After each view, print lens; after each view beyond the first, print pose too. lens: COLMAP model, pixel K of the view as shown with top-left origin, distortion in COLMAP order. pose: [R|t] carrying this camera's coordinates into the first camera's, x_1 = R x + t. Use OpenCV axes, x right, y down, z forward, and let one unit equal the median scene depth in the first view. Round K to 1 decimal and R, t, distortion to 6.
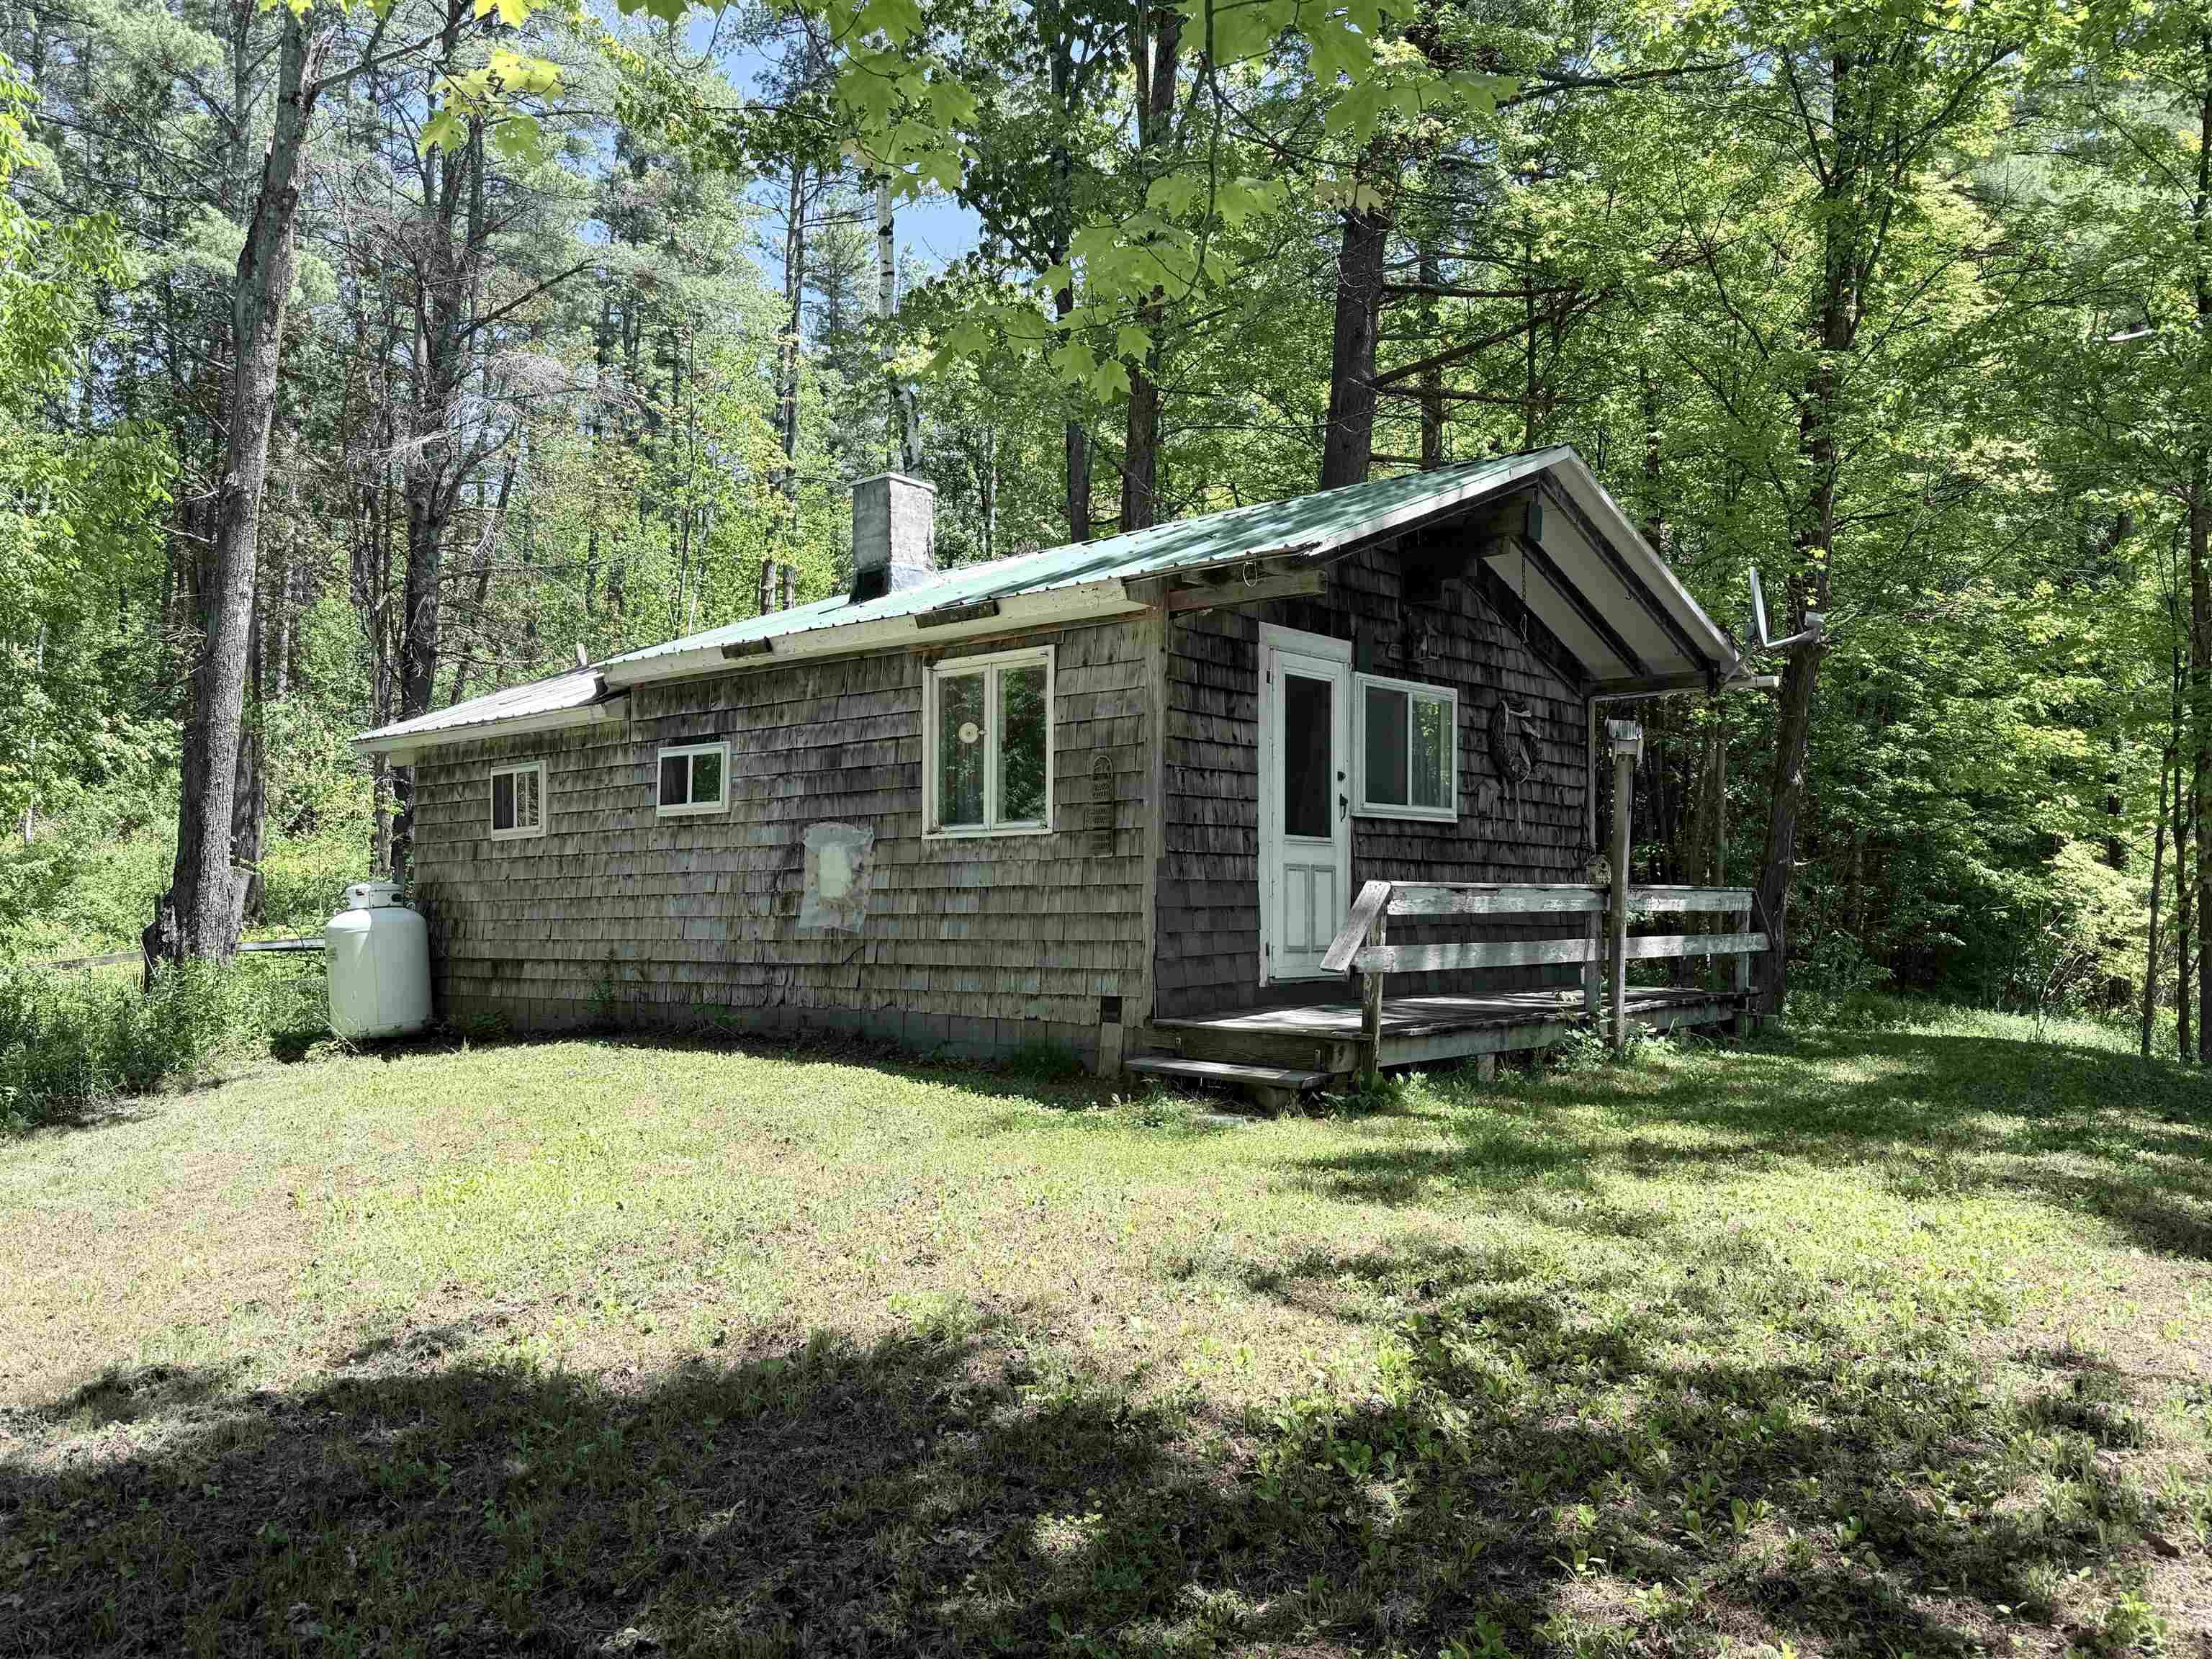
lens RADIAL K [[1686.6, 0, 1106.0], [0, 1686.6, 829.5], [0, 0, 1]] dist [0.187975, -0.386390]
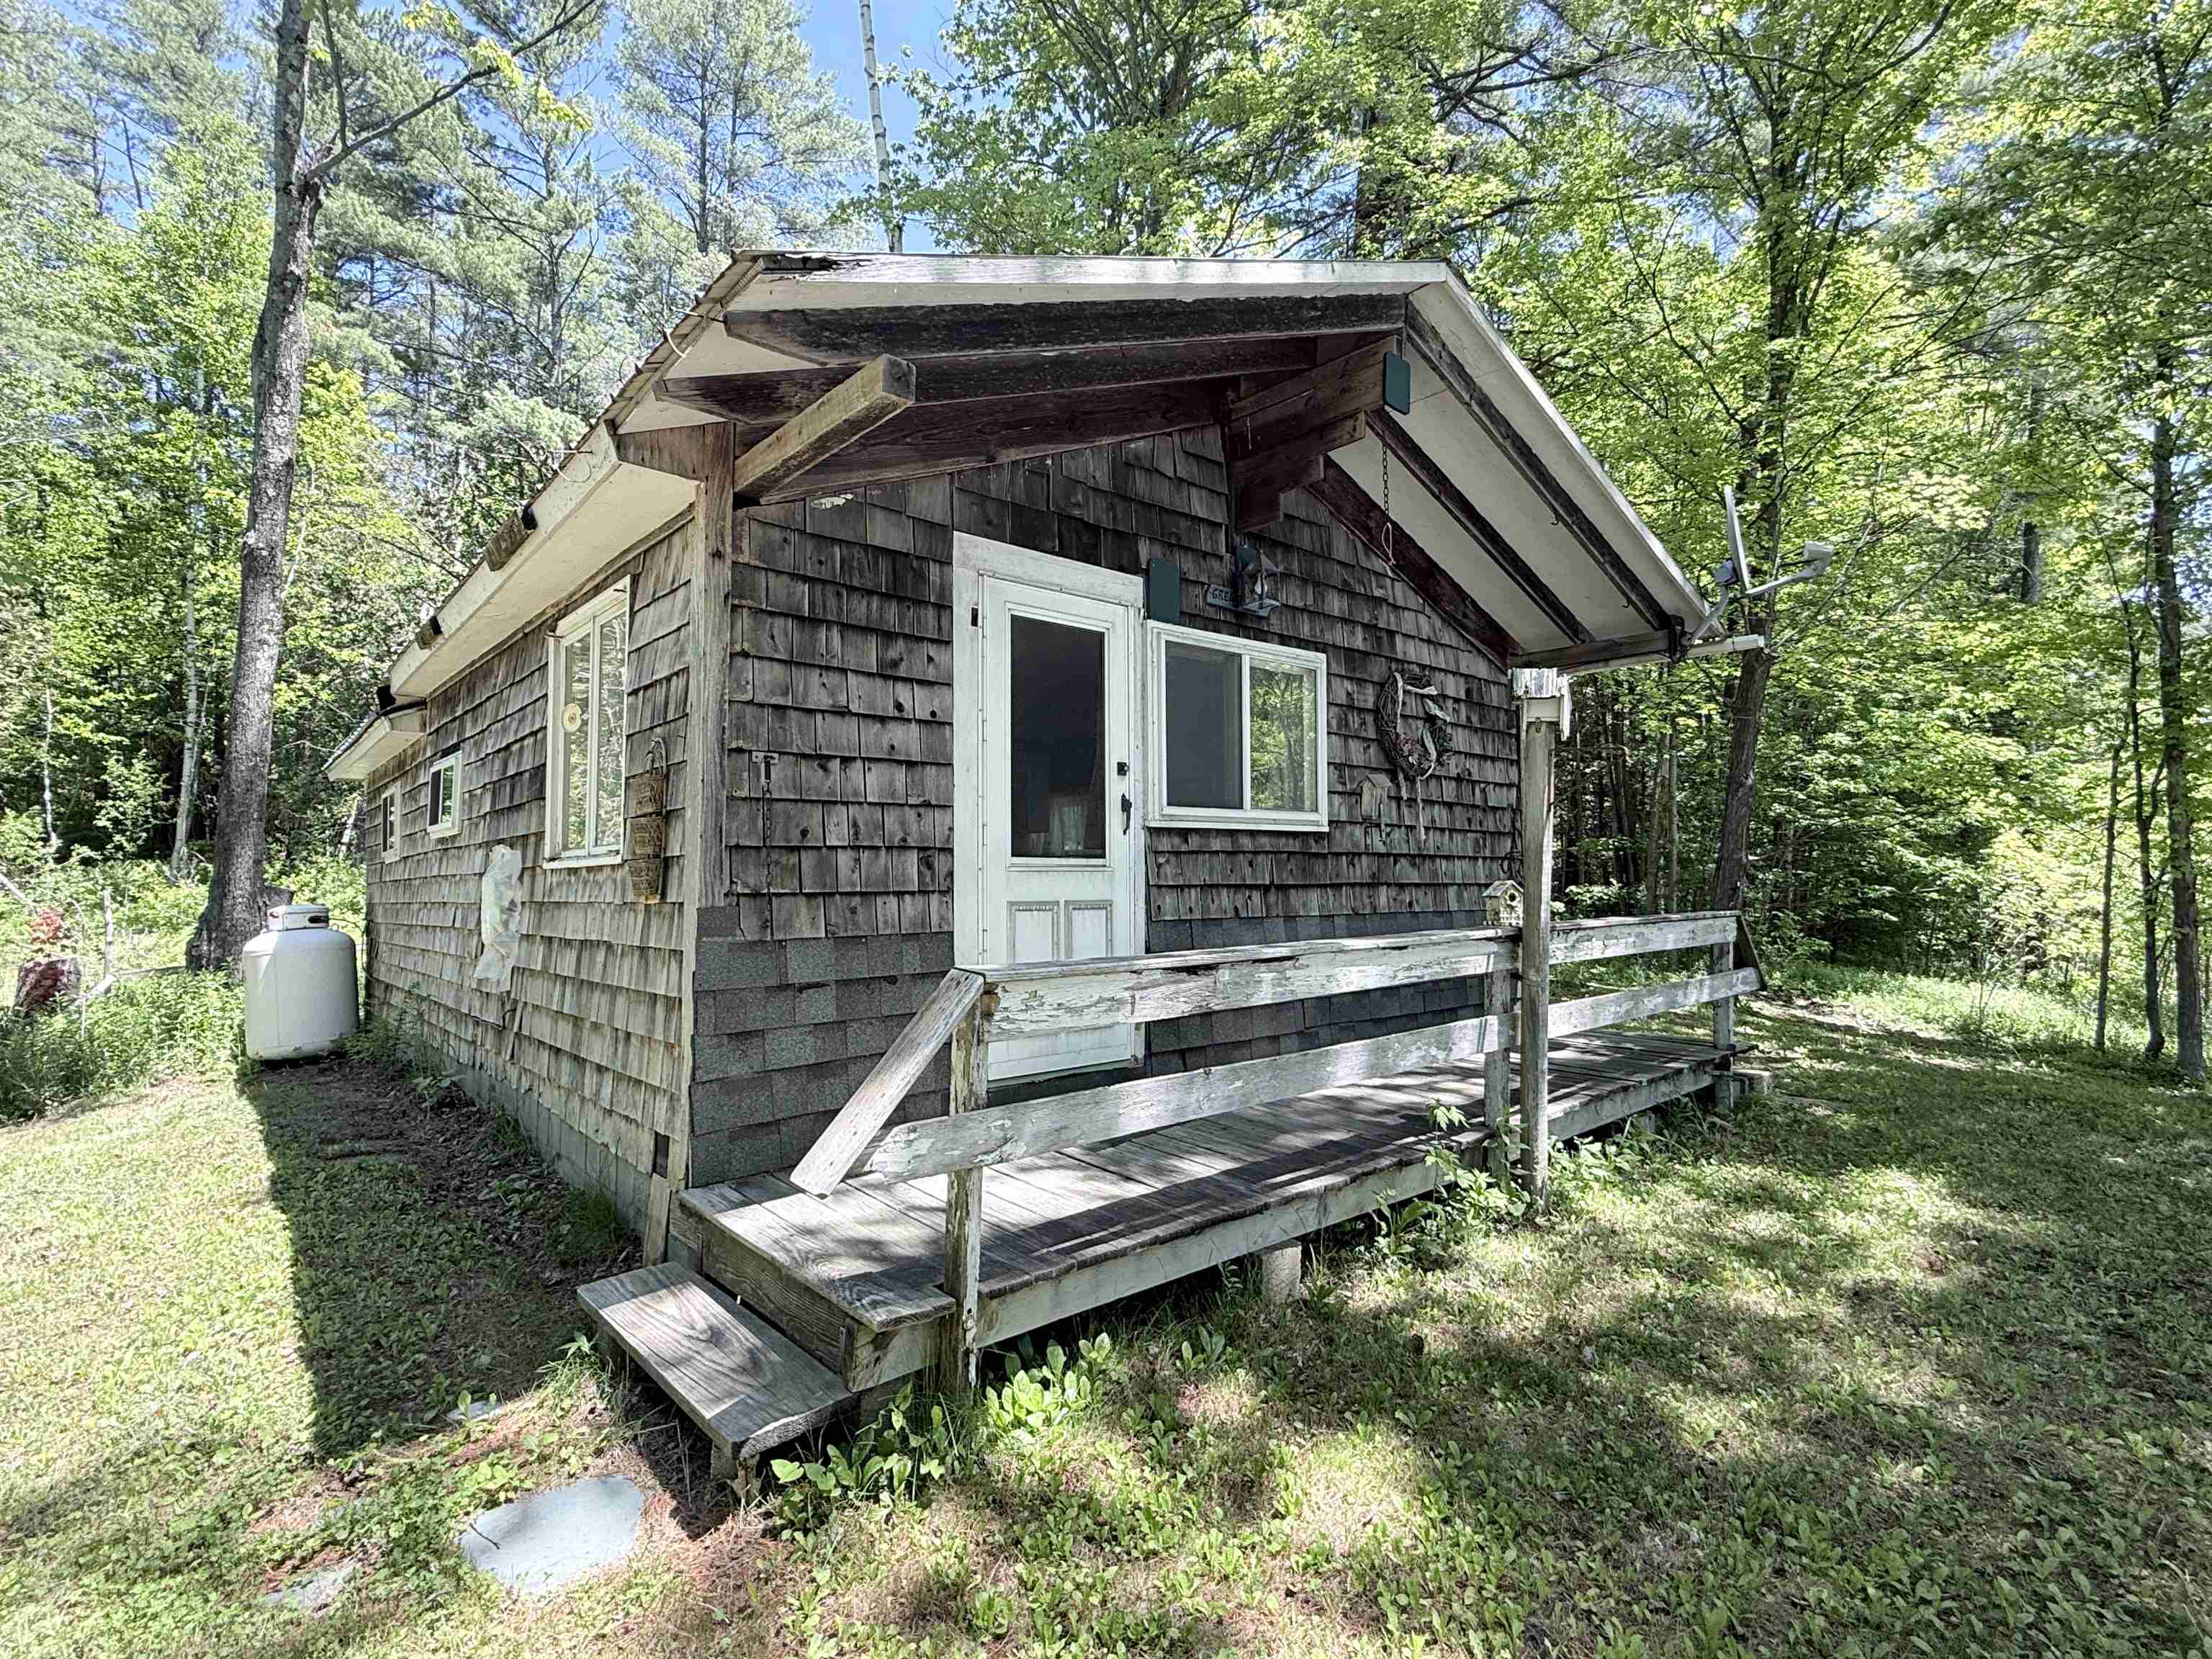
lens RADIAL K [[1067.9, 0, 1106.0], [0, 1067.9, 829.5], [0, 0, 1]] dist [-0.003248, -0.000174]
pose [[0.989855, -0.017138, -0.141047, 0.182604], [0.016822, 0.999853, -0.003428, -0.005197], [0.141085, 0.001021, 0.989997, 0.538513]]
